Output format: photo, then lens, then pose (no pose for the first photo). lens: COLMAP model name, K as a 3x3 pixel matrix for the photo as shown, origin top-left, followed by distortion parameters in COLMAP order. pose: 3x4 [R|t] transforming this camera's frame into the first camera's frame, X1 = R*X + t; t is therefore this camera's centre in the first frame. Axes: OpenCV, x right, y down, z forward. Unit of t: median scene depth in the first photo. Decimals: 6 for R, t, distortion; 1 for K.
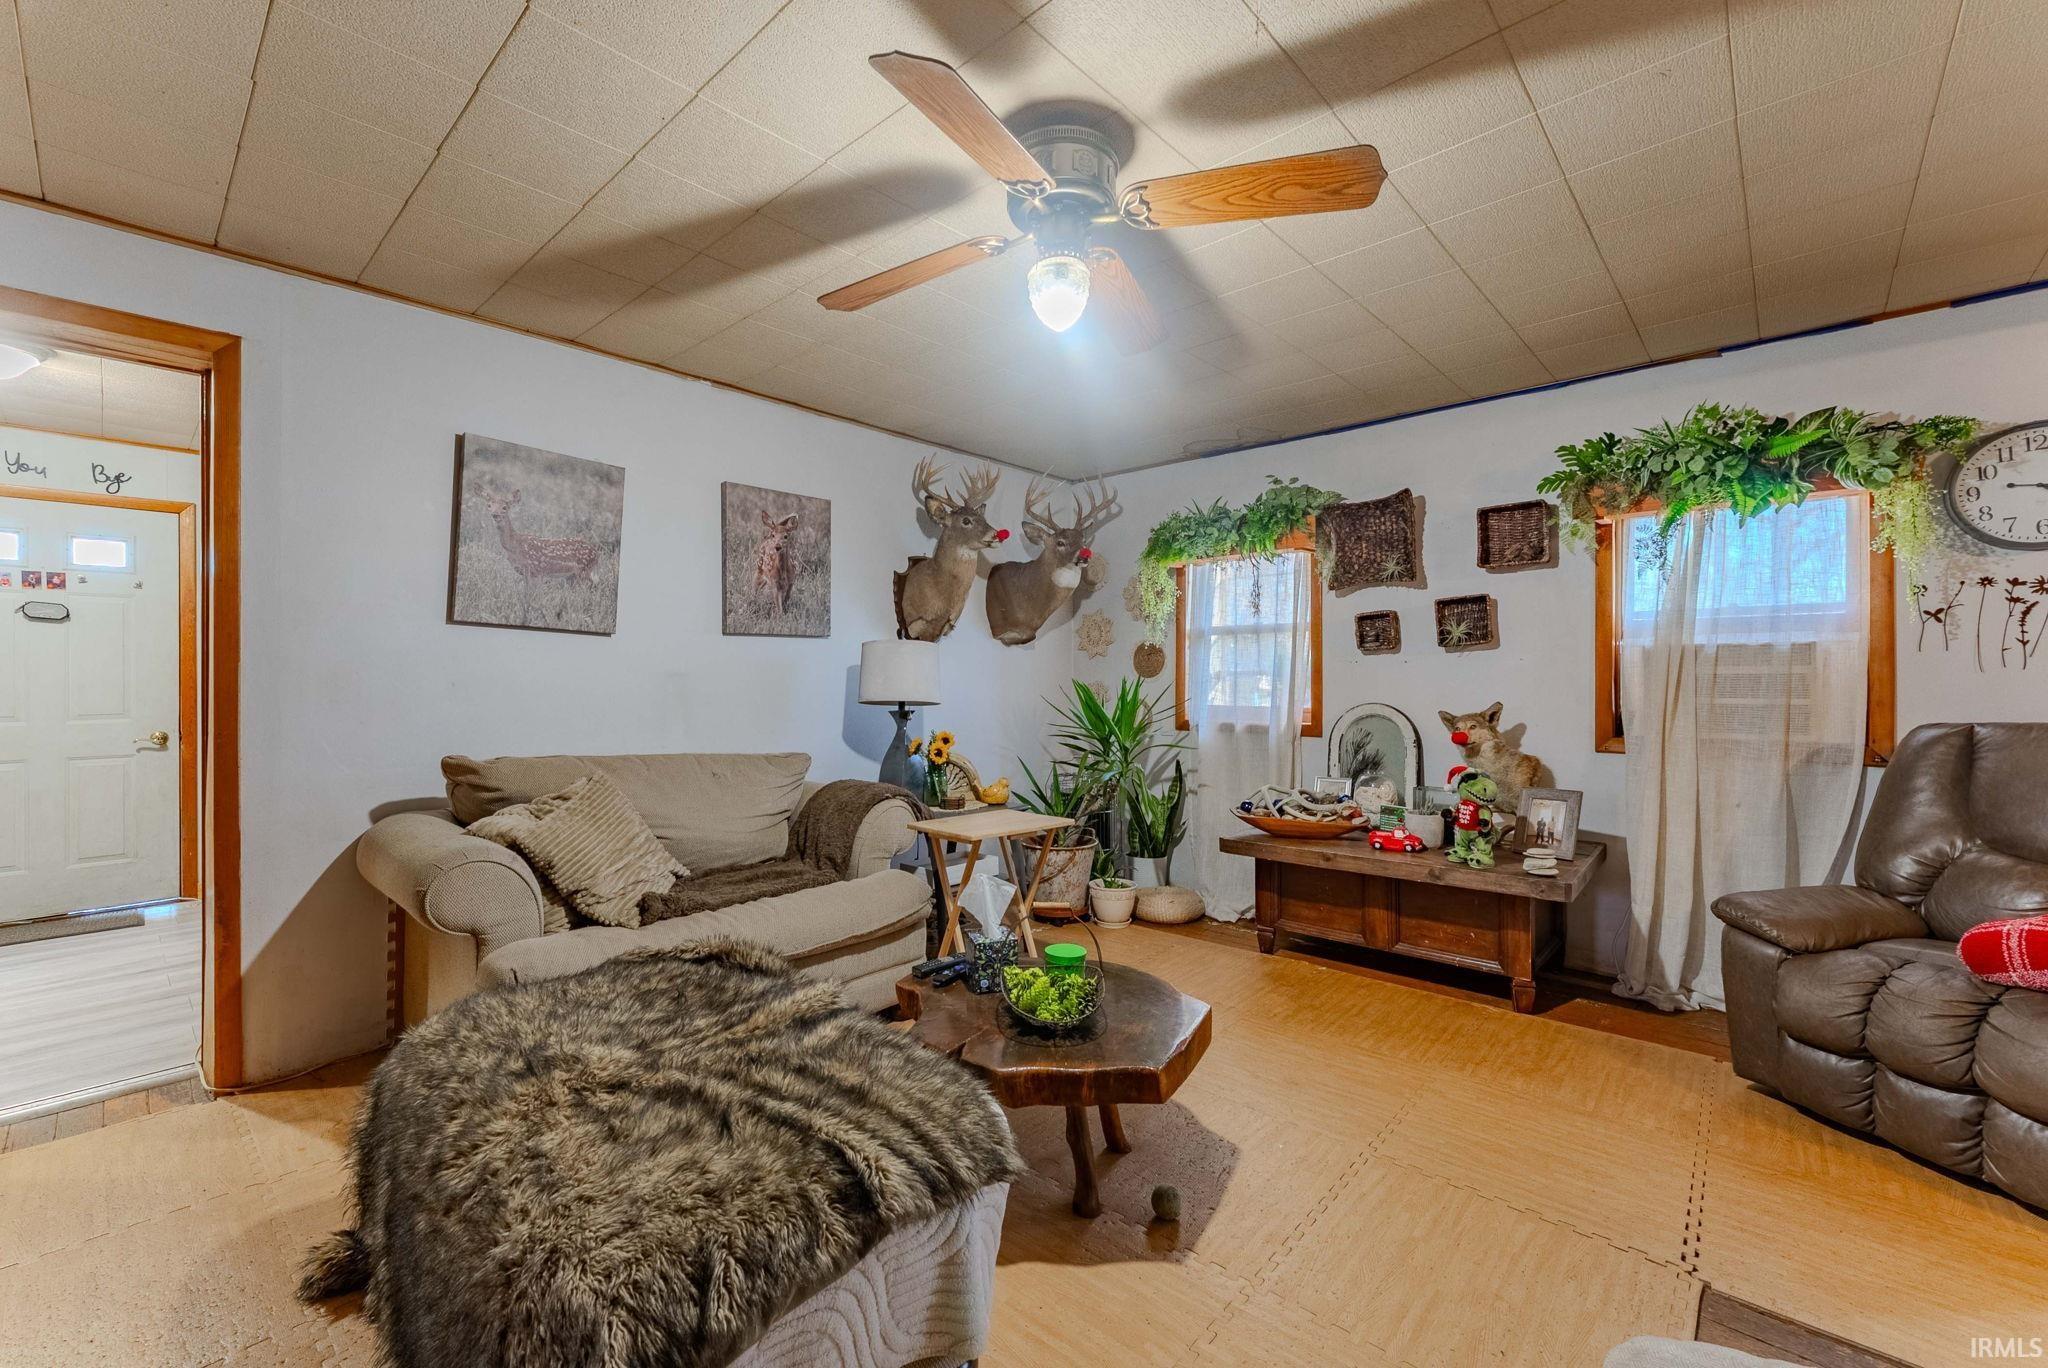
lens RADIAL K [[837.3, 0, 1020.7], [0, 837.3, 672.4], [0, 0, 1]] dist [-0.000057, 0.000033]
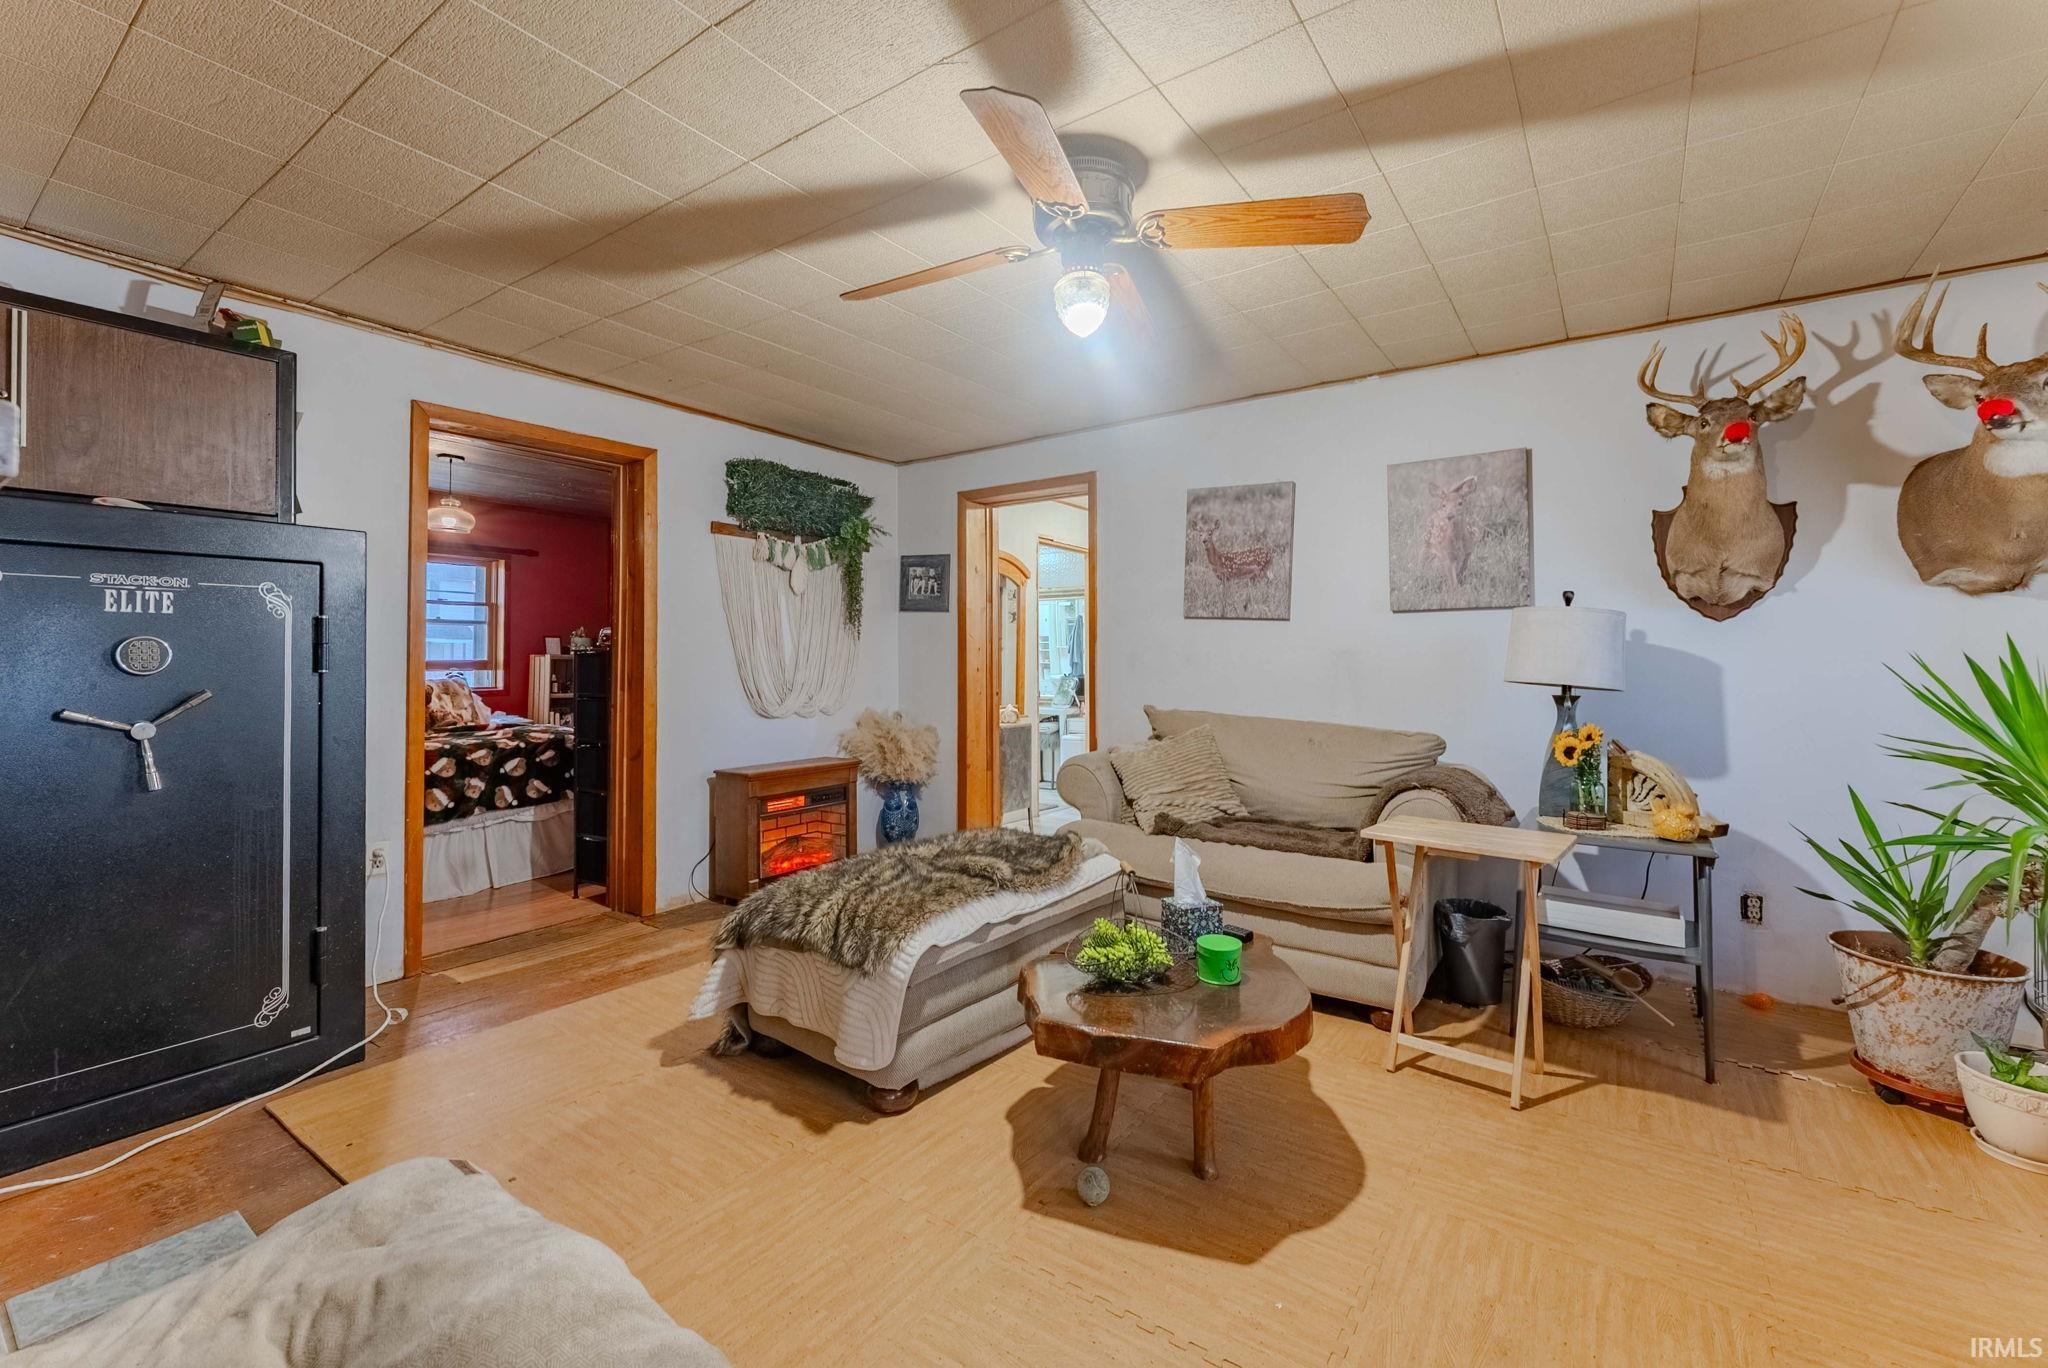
lens RADIAL K [[837.7, 0, 1043.1], [0, 837.7, 639.7], [0, 0, 1]] dist [-0.001028, -0.000192]
pose [[0.137149, -0.023120, -0.990281, 0.614634], [0.004285, 0.999732, -0.022747, 0.009976], [0.990541, -0.001124, 0.137211, 0.437139]]
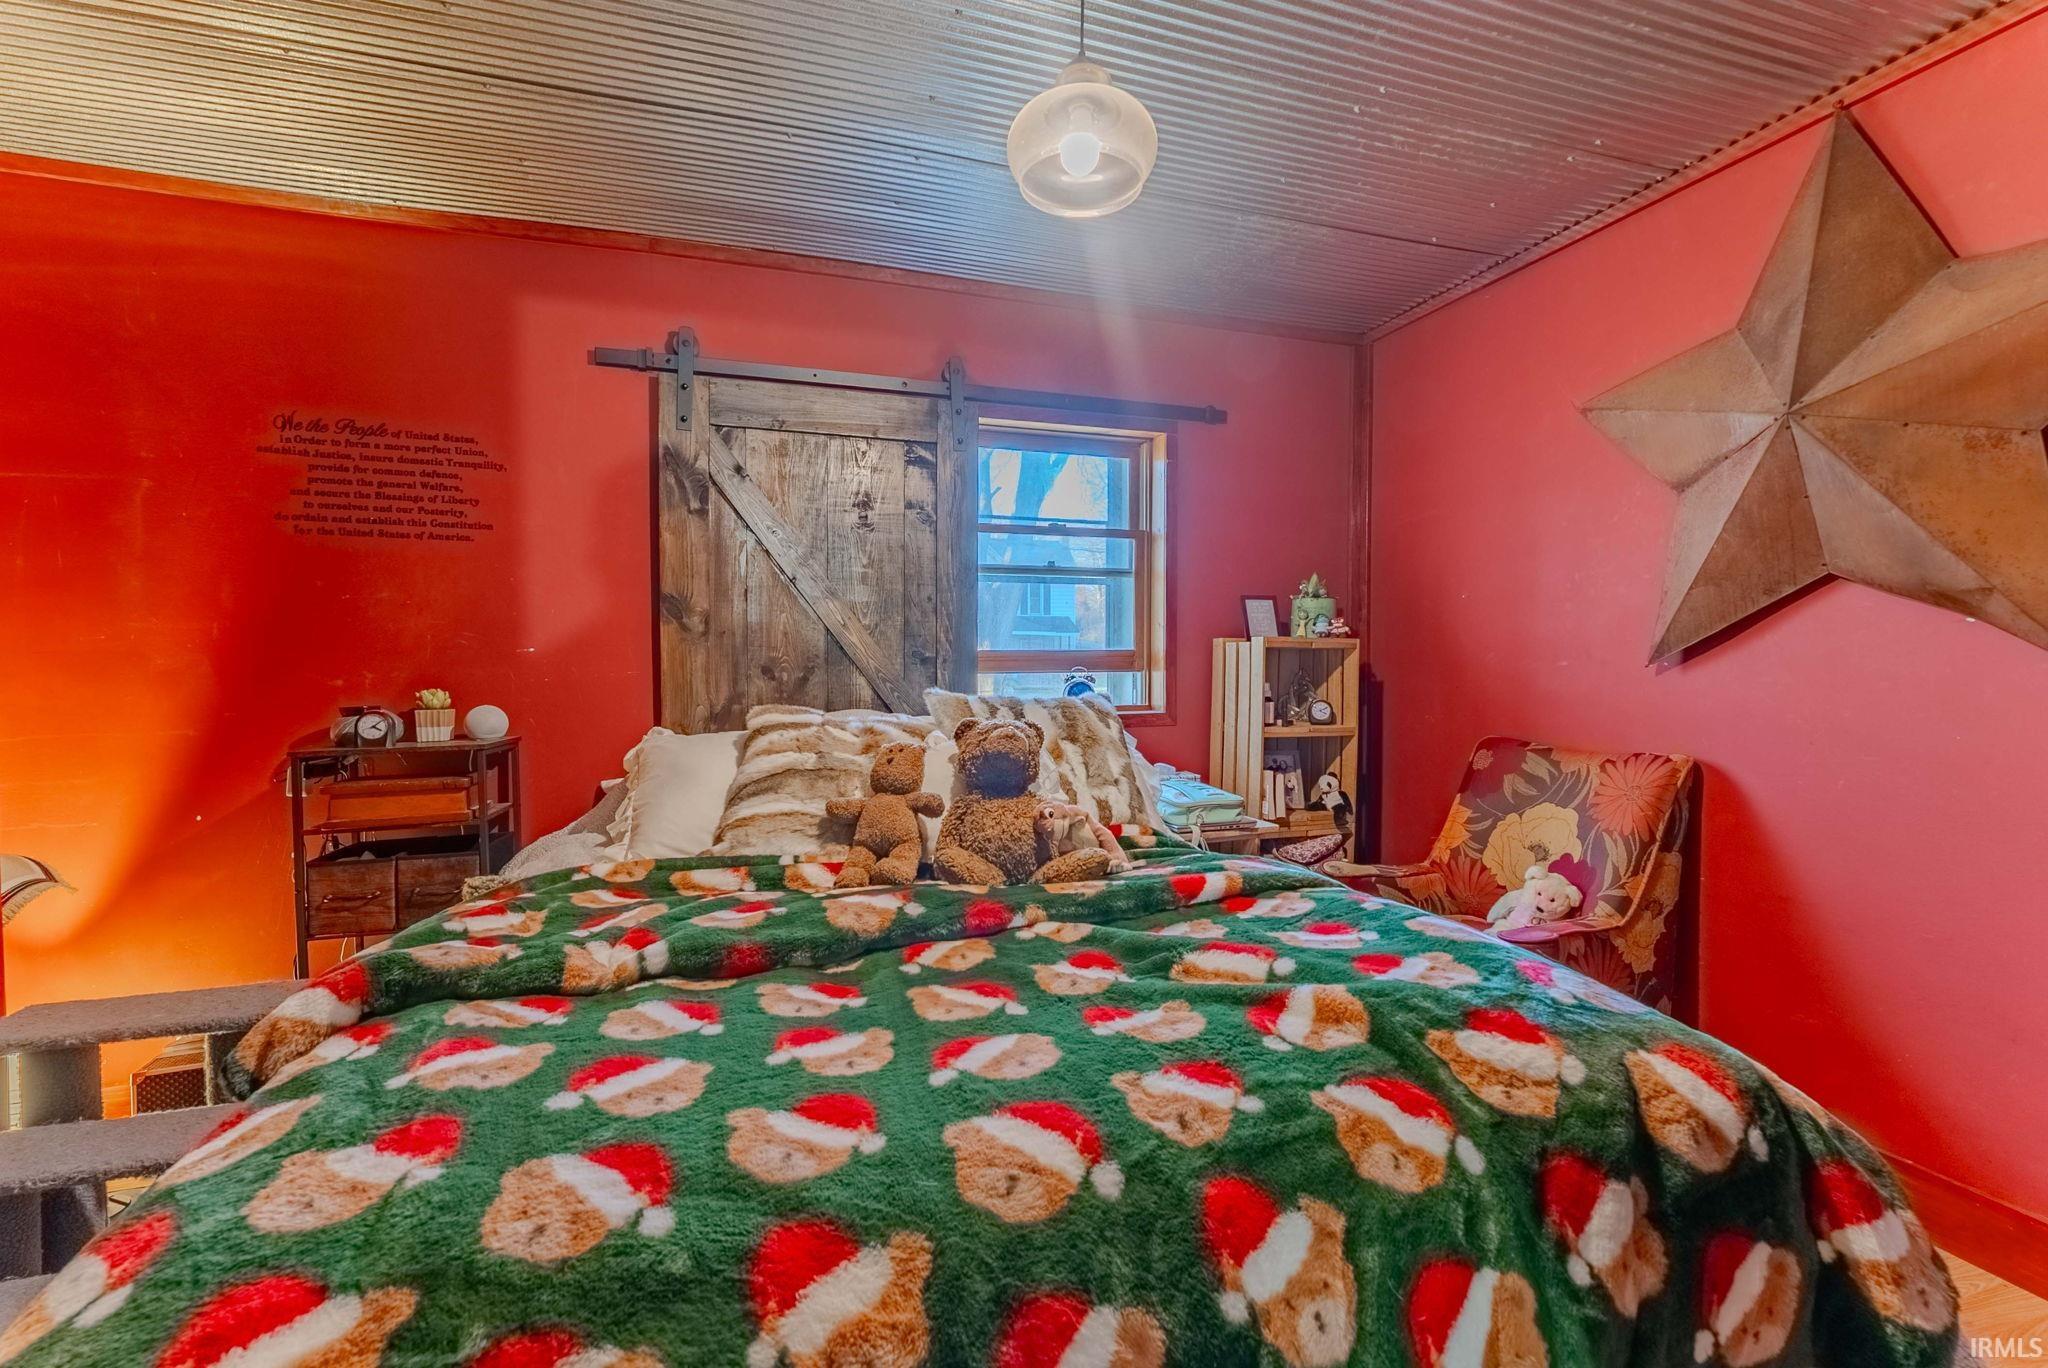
lens RADIAL K [[832.8, 0, 1015.6], [0, 832.8, 677.4], [0, 0, 1]] dist [-0.000107, -0.000018]
pose [[-0.504952, 0.027072, -0.862723, -0.574862], [0.005925, 0.999593, 0.027899, 0.010318], [0.863127, 0.008976, -0.504907, -0.196036]]
